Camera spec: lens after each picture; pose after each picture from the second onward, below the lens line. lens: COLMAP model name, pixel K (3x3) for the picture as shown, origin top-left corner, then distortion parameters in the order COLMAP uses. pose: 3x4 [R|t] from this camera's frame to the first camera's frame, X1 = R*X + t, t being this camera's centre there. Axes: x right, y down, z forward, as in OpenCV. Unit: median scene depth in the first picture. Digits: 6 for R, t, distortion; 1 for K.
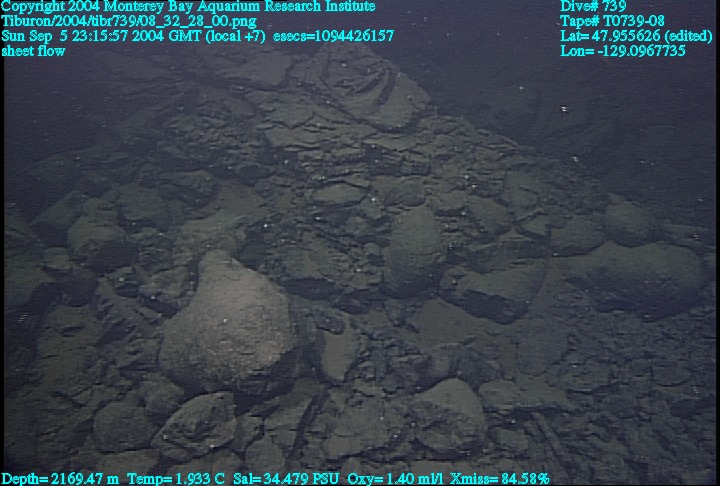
lens RADIAL K [[439.7, 0, 360.0], [0, 439.7, 243.0], [0, 0, 1]] dist [-0.042343, 0.003170]
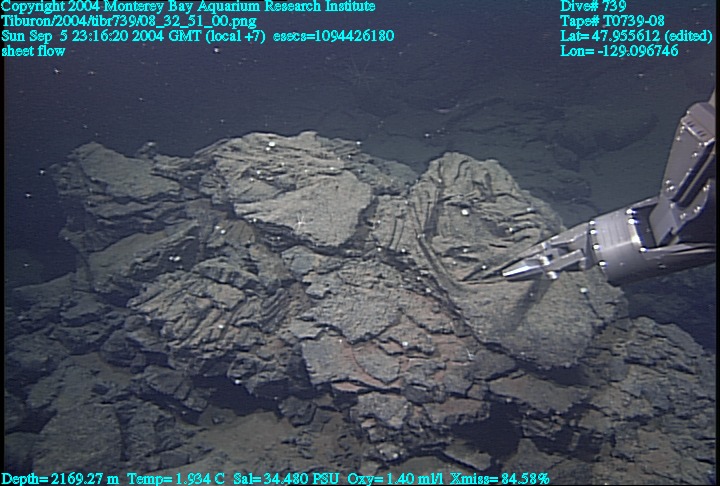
lens RADIAL K [[439.7, 0, 360.0], [0, 439.7, 243.0], [0, 0, 1]] dist [-0.042343, 0.003170]
pose [[0.978278, 0.123706, -0.166342, -0.073393], [-0.133873, 0.989669, -0.051322, -0.341554], [0.158274, 0.072476, 0.984732, 0.464025]]
